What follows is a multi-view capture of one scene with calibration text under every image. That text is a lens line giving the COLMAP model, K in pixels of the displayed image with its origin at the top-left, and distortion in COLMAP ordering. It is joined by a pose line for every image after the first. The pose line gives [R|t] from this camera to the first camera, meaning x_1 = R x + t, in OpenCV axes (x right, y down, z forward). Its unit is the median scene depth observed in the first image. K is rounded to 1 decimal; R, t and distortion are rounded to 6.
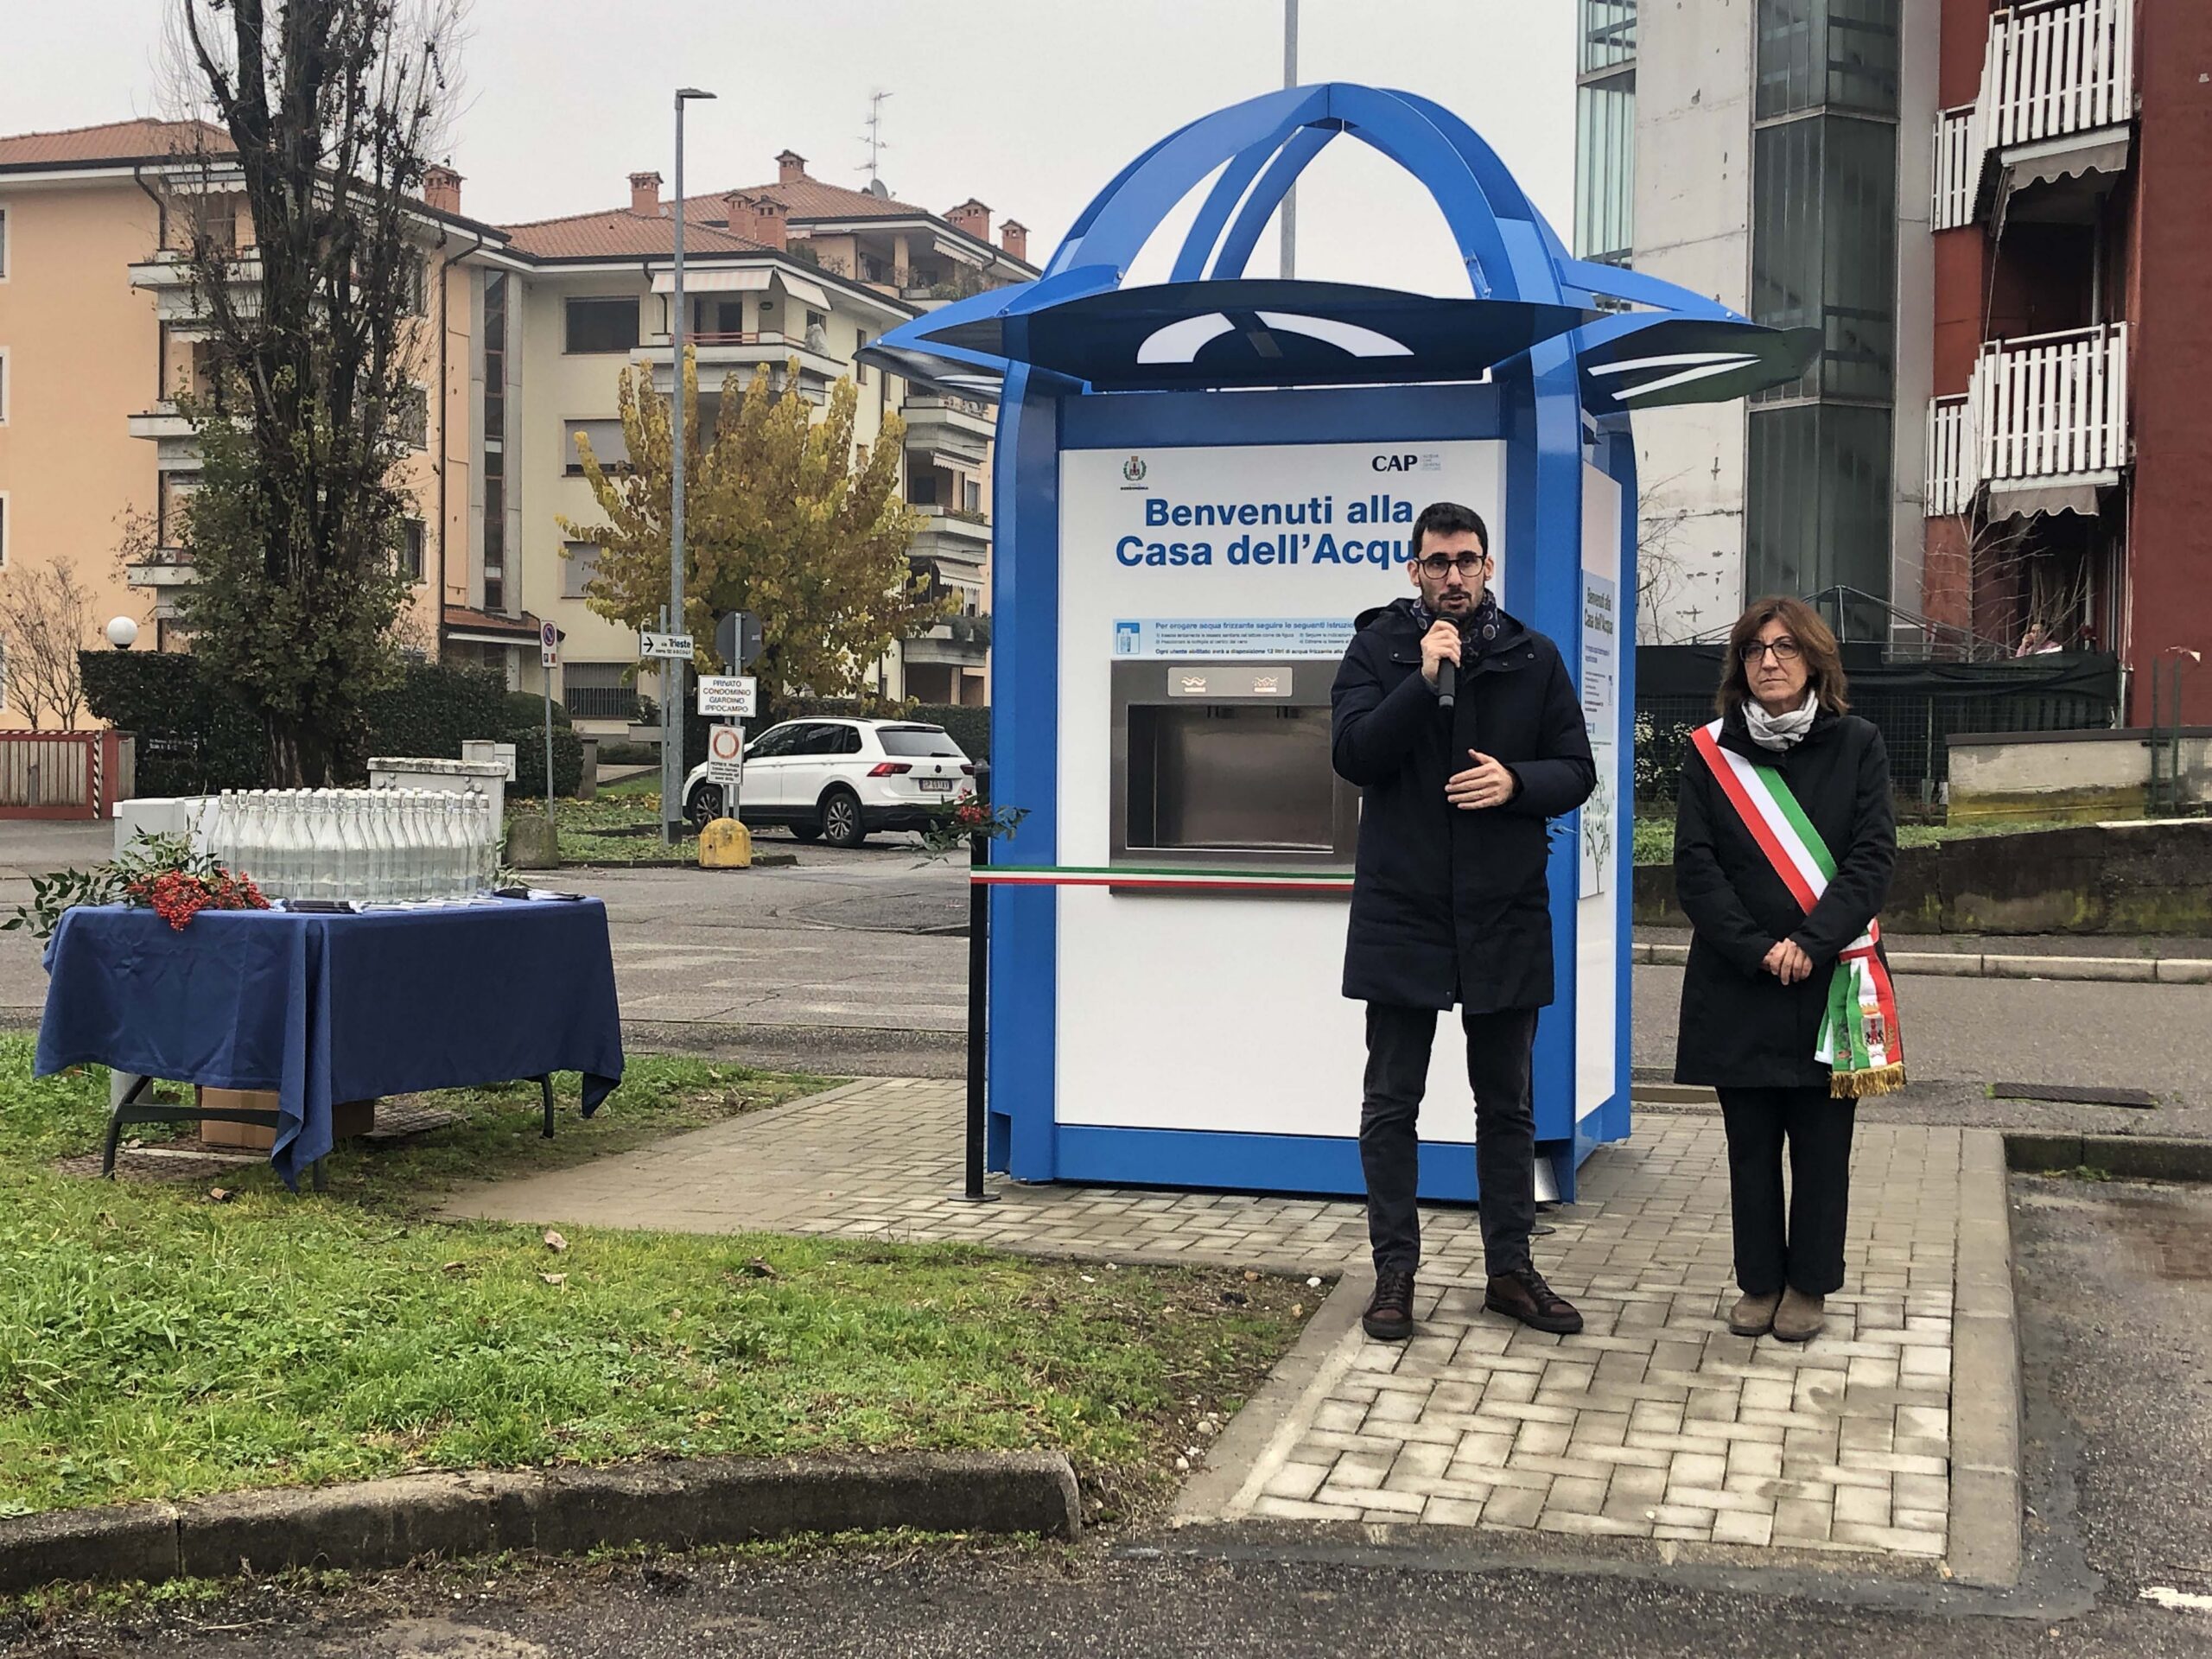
lens RADIAL K [[2987.4, 0, 1097.3], [0, 2987.4, 780.6], [0, 0, 1]] dist [0.074388, 0.000000]
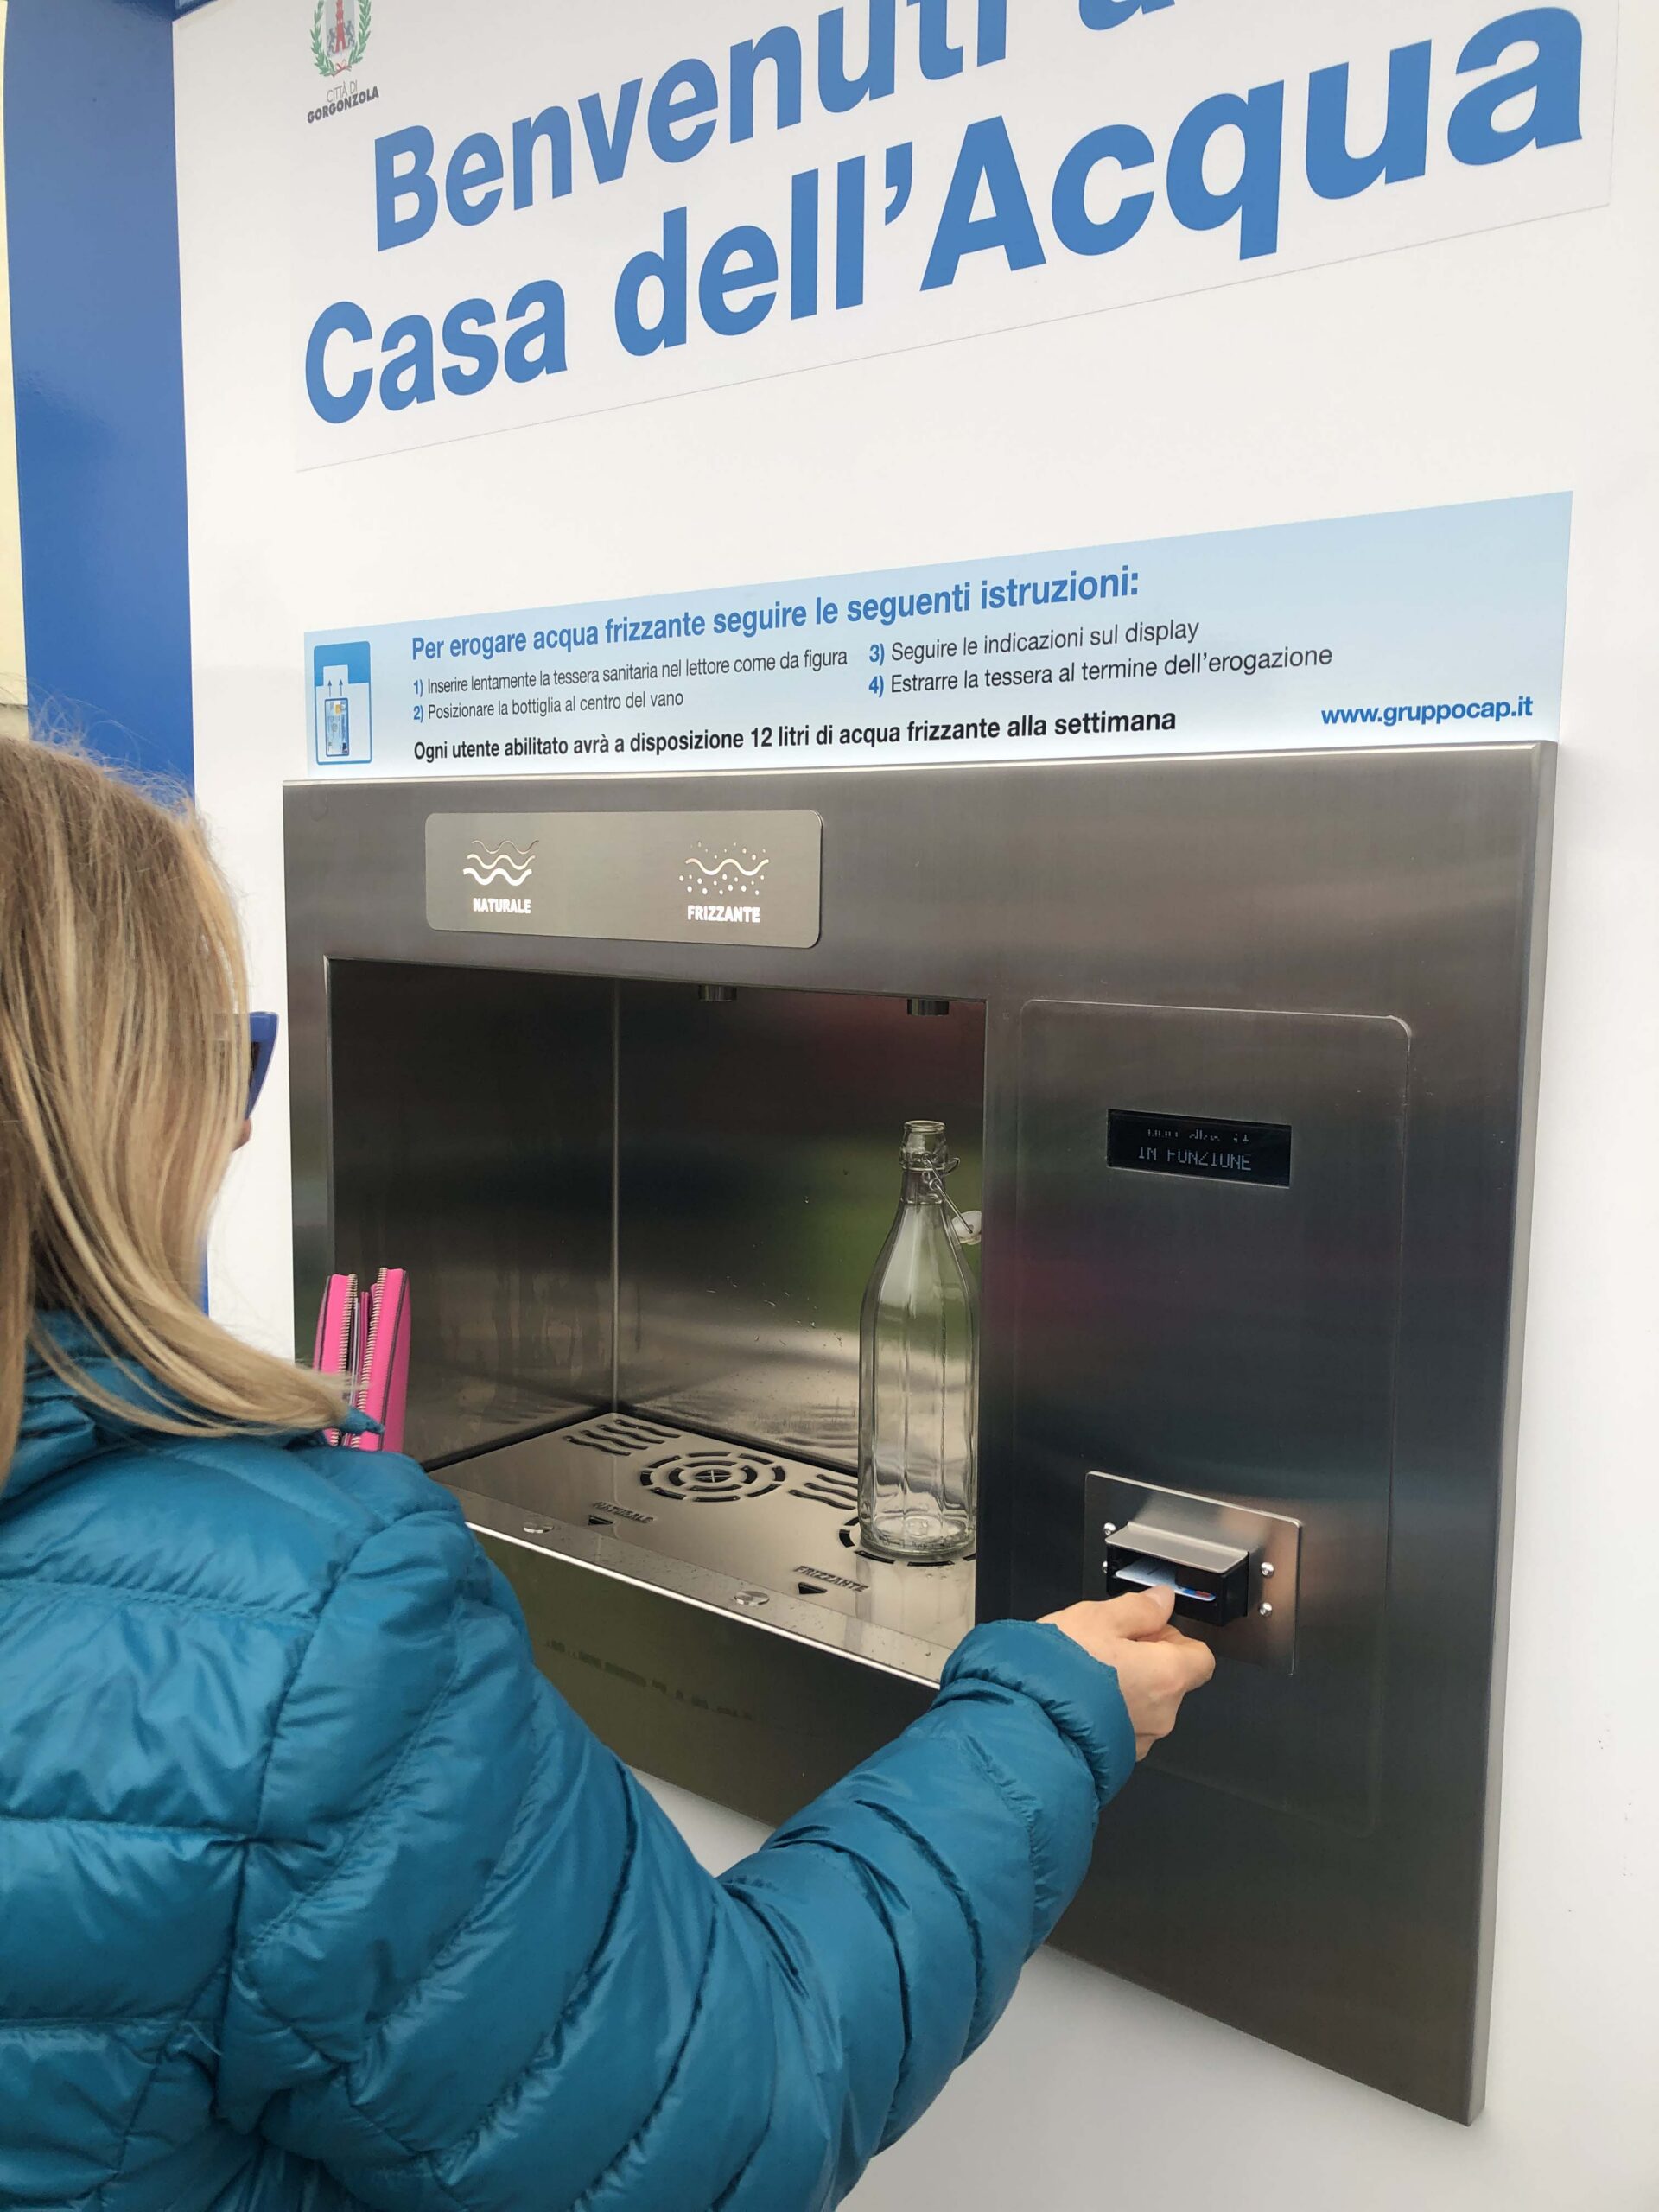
lens RADIAL K [[1805.0, 0, 868.8], [0, 1805.0, 1032.5], [0, 0, 1]] dist [0.023178, -0.014347]
pose [[0.932138, 0.034258, -0.360480, 0.103321], [-0.005118, 0.996662, 0.081483, -0.029435], [0.362068, -0.074108, 0.929201, 0.795778]]
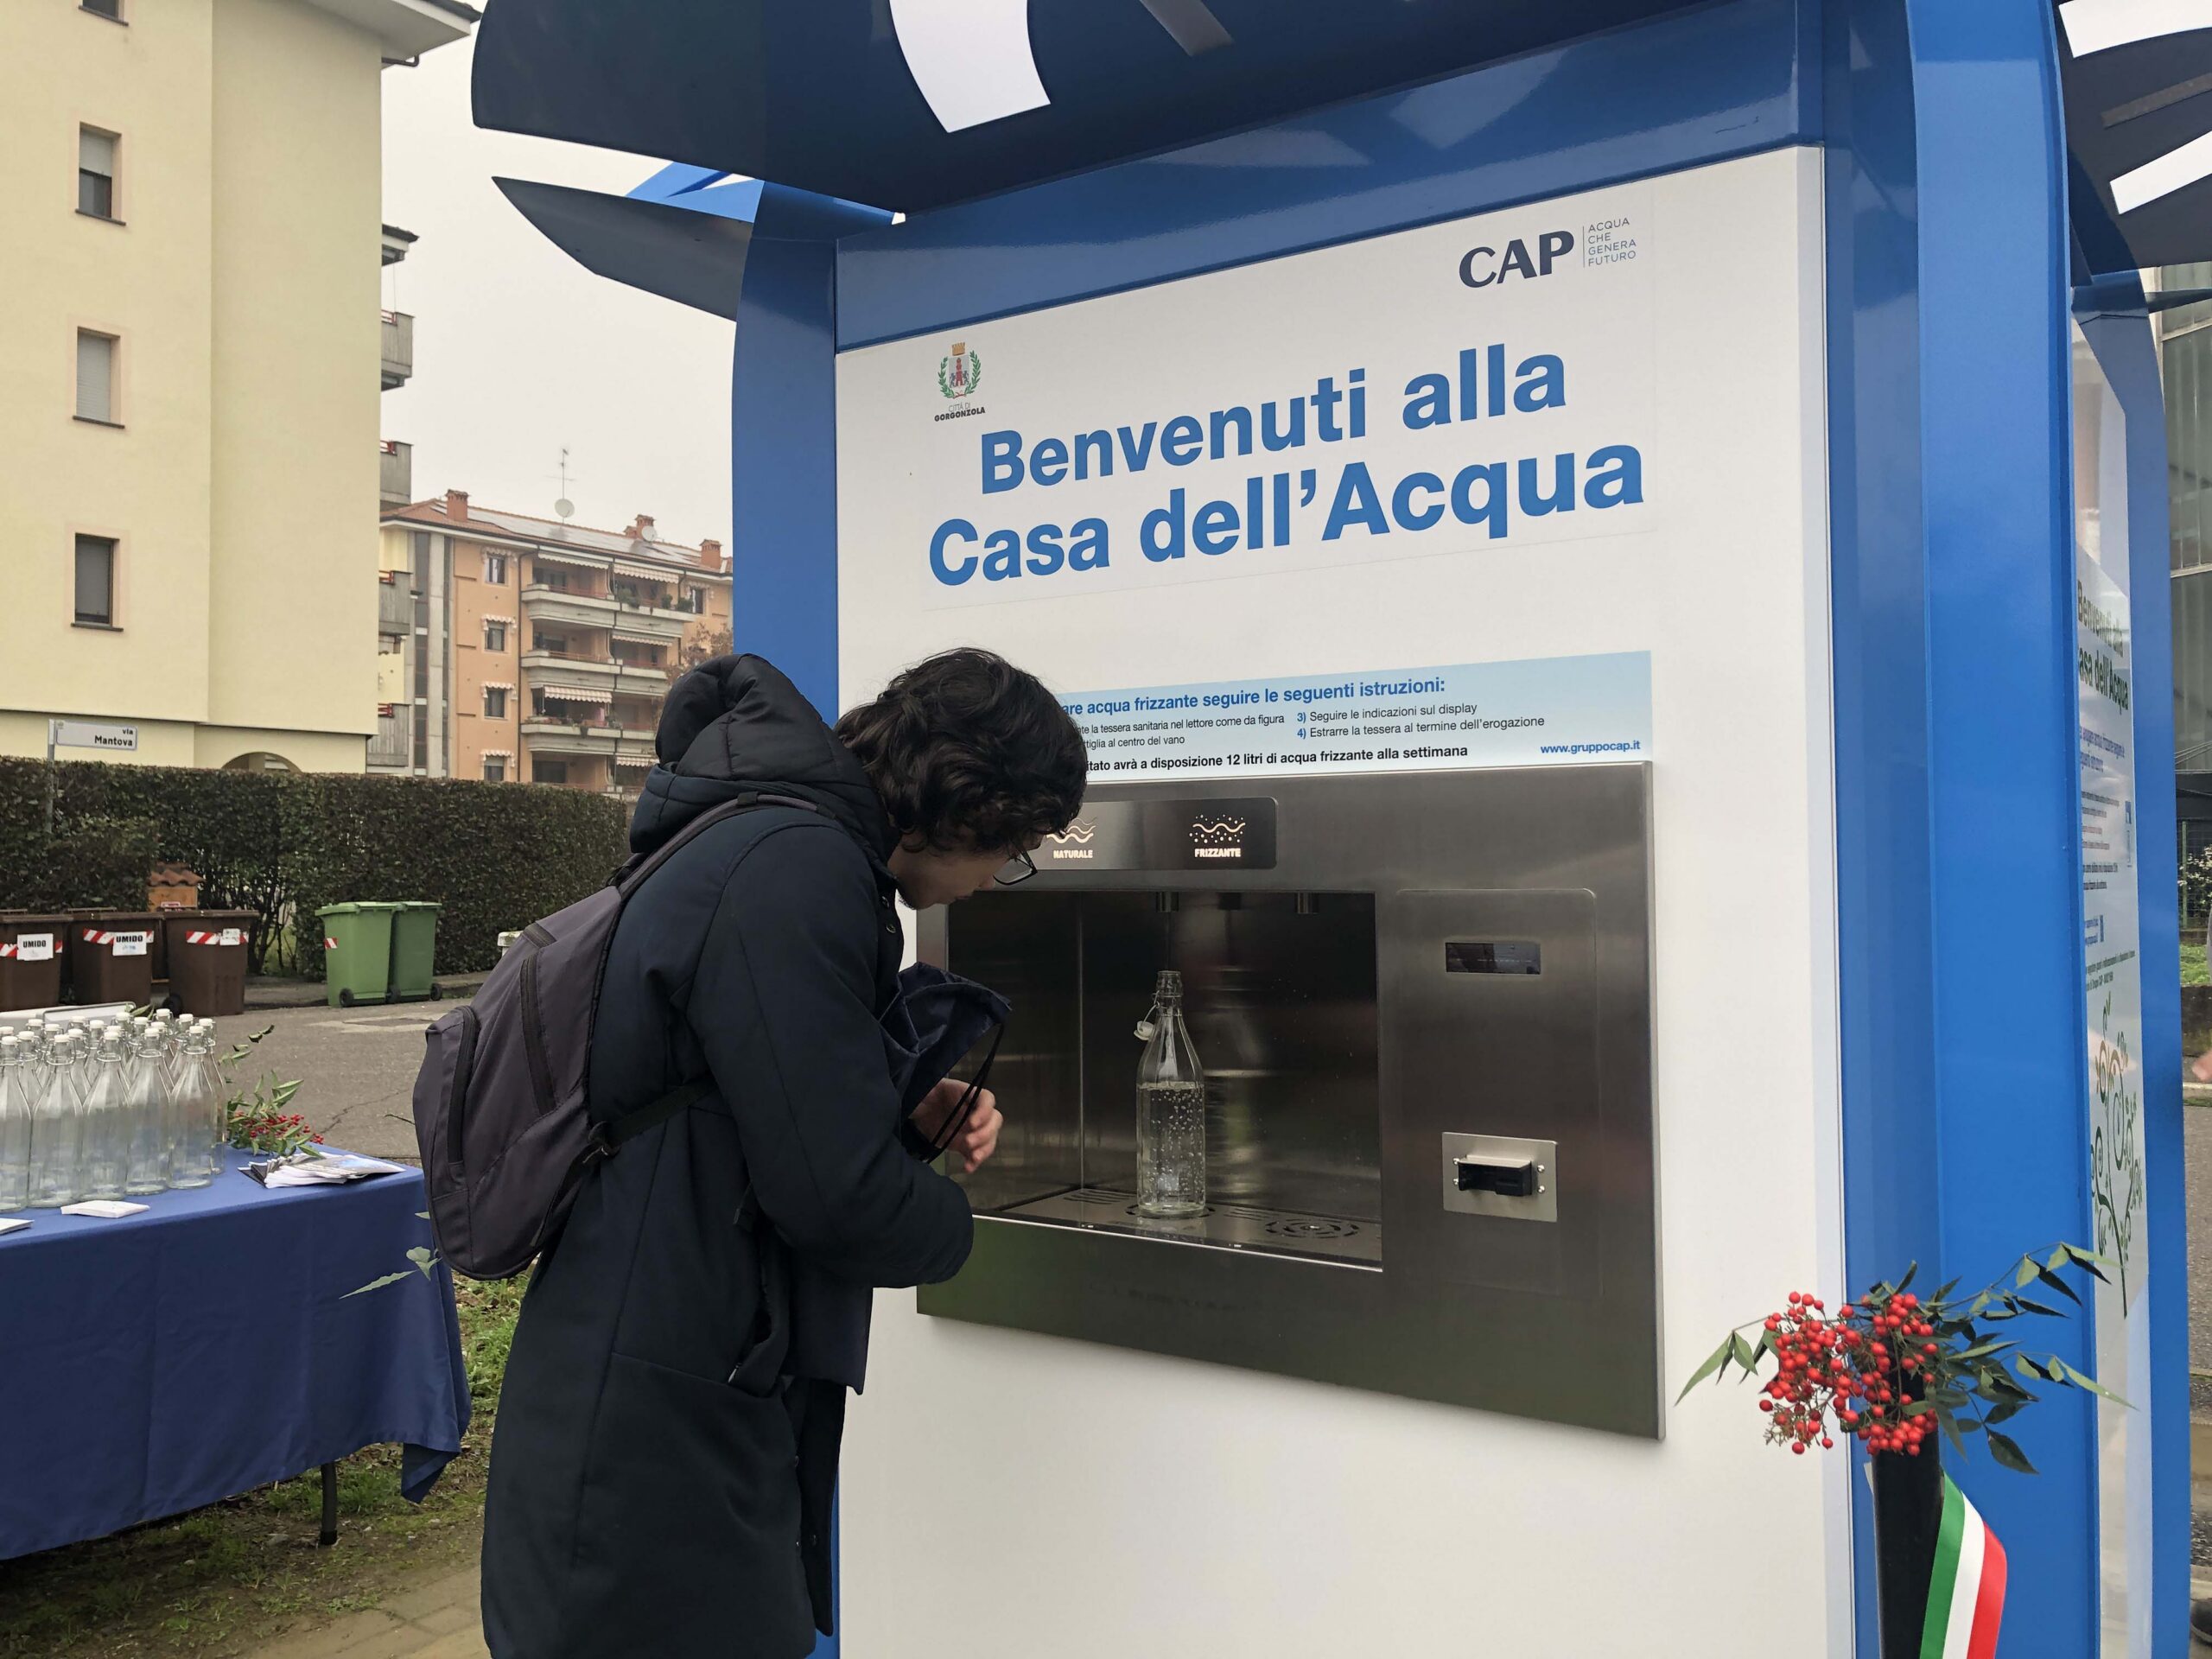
lens RADIAL K [[1805.0, 0, 1068.5], [0, 1805.0, 793.0], [0, 0, 1]] dist [0.023178, -0.014347]
pose [[0.949381, -0.027341, -0.312935, 0.103708], [0.011837, 0.998611, -0.051337, -0.023686], [0.313904, 0.045035, 0.948386, 0.684967]]
